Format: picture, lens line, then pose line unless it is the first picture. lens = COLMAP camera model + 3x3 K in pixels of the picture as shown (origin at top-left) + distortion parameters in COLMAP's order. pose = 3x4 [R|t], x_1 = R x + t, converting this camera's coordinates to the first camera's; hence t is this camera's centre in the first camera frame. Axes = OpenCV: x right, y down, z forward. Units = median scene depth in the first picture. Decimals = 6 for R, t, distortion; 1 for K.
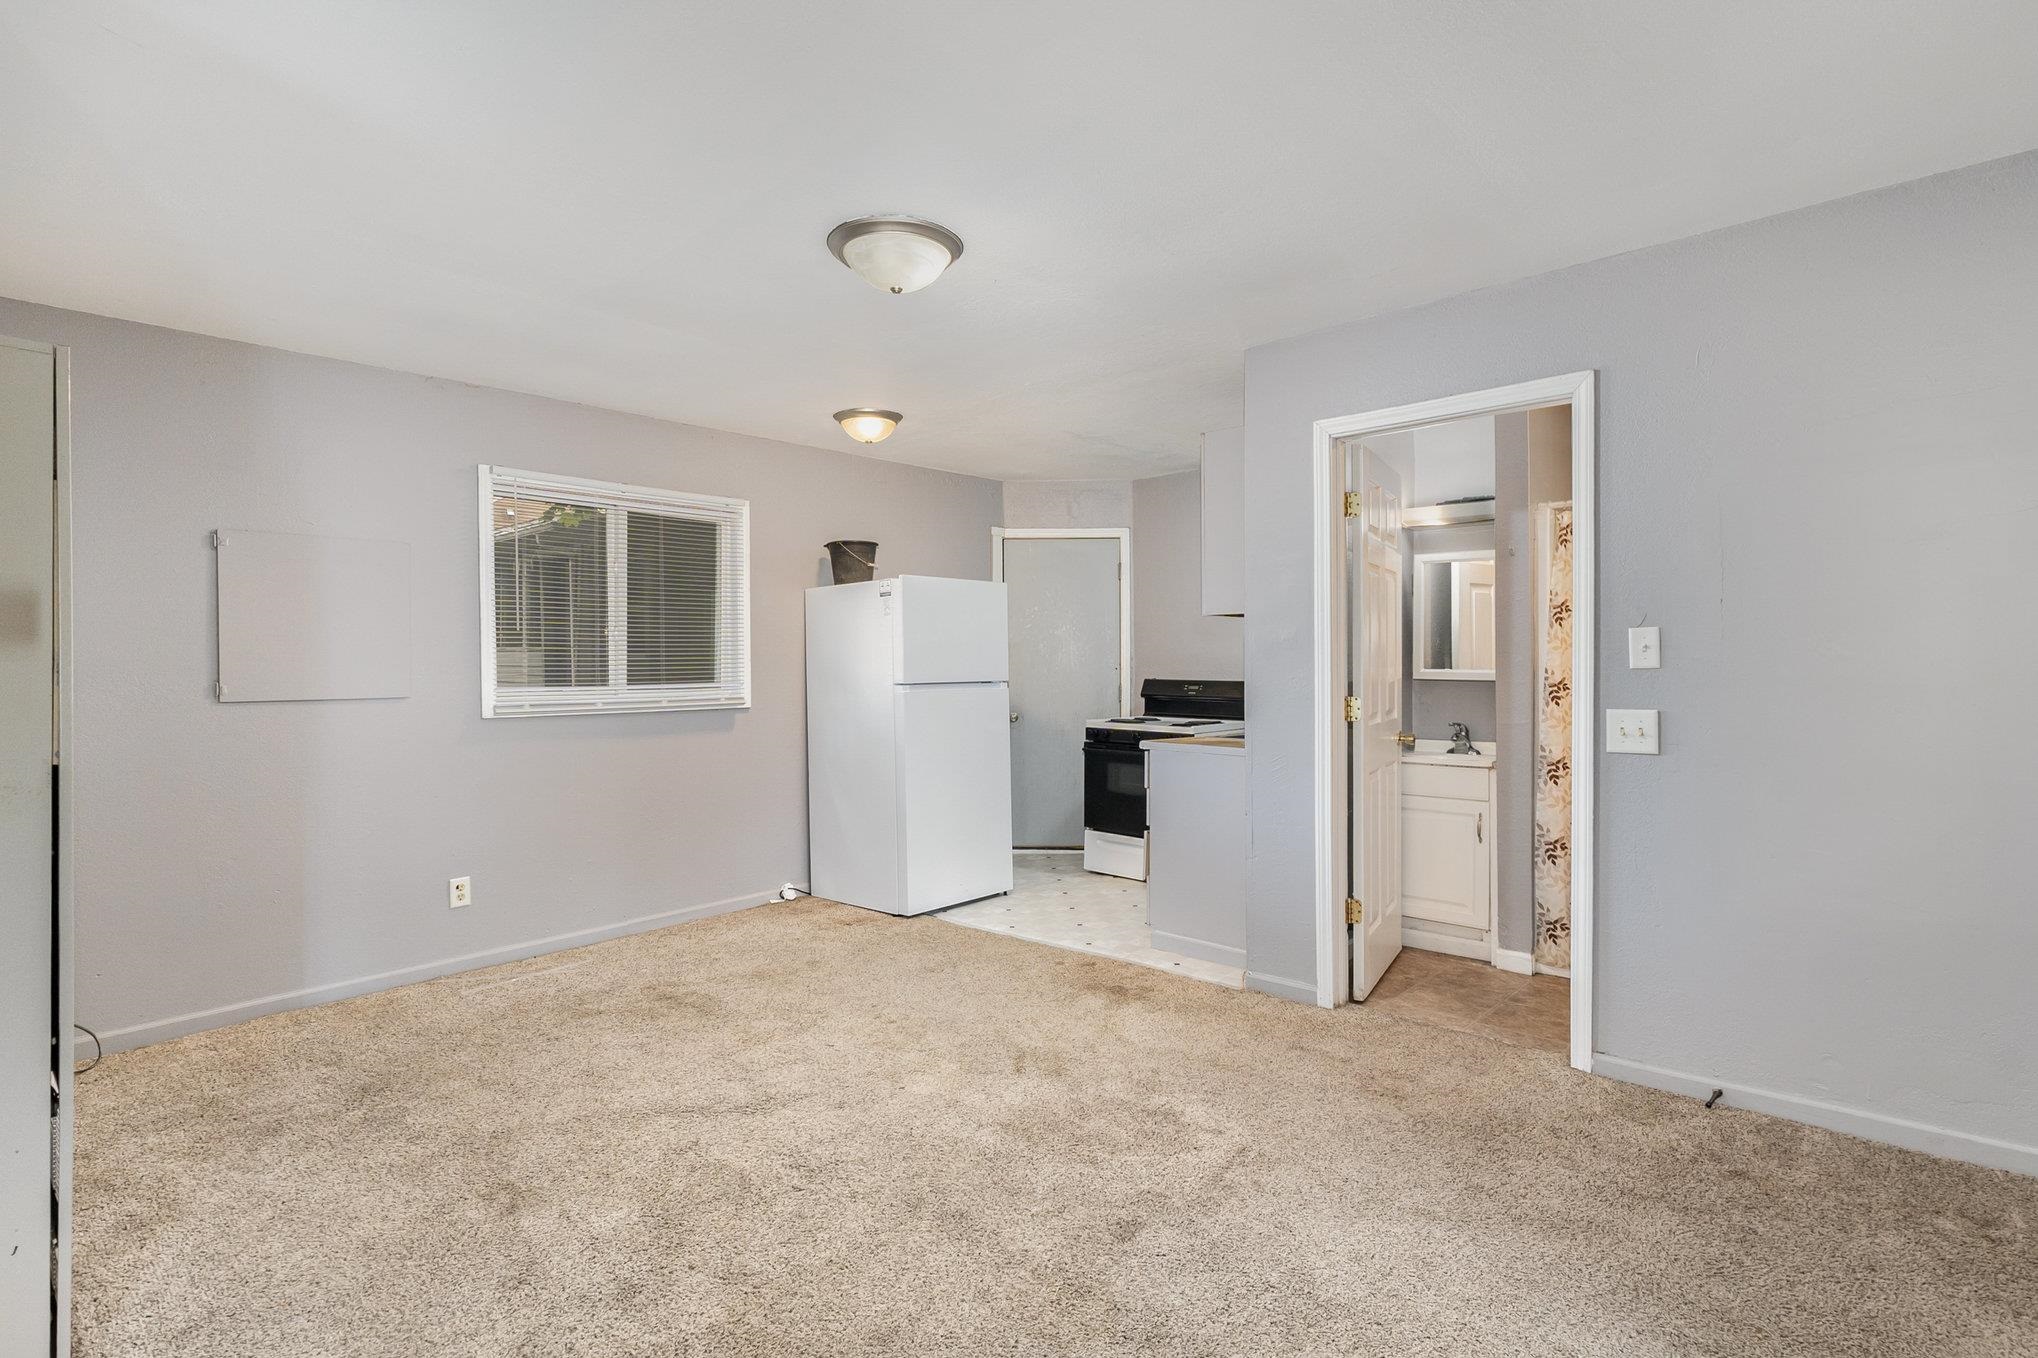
lens RADIAL K [[980.3, 0, 1019.0], [0, 980.3, 679.0], [0, 0, 1]] dist [0.000241, 0.000797]
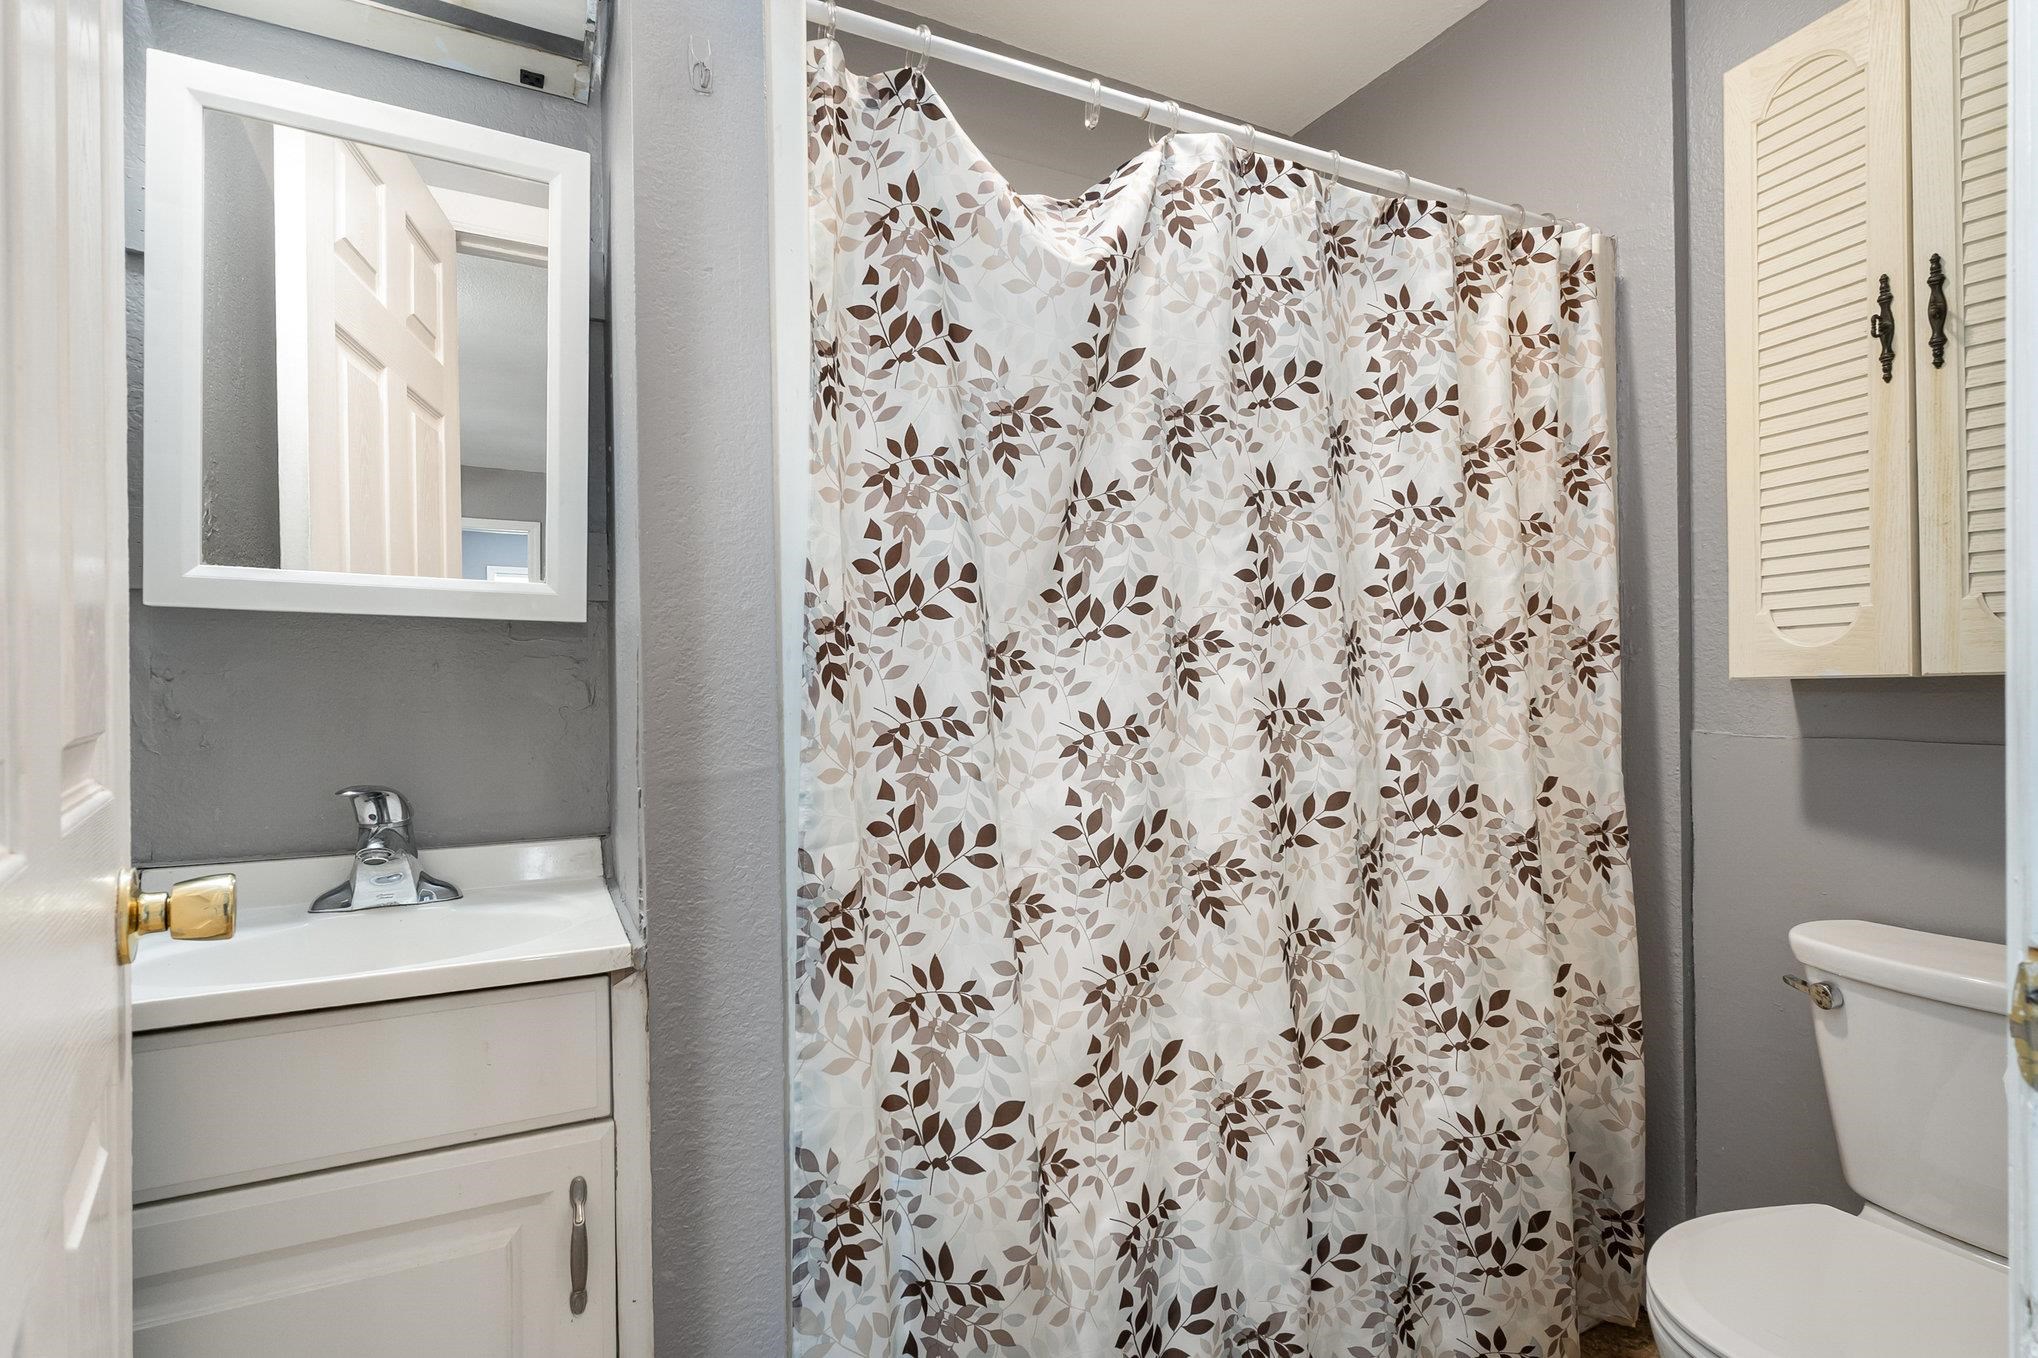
lens RADIAL K [[980.3, 0, 1019.0], [0, 980.3, 679.0], [0, 0, 1]] dist [0.000241, 0.000797]
pose [[0.329442, -0.000523, 0.944176, 0.301619], [0.006454, 0.999978, -0.001698, 0.022267], [-0.944154, 0.006653, 0.329438, 0.860755]]
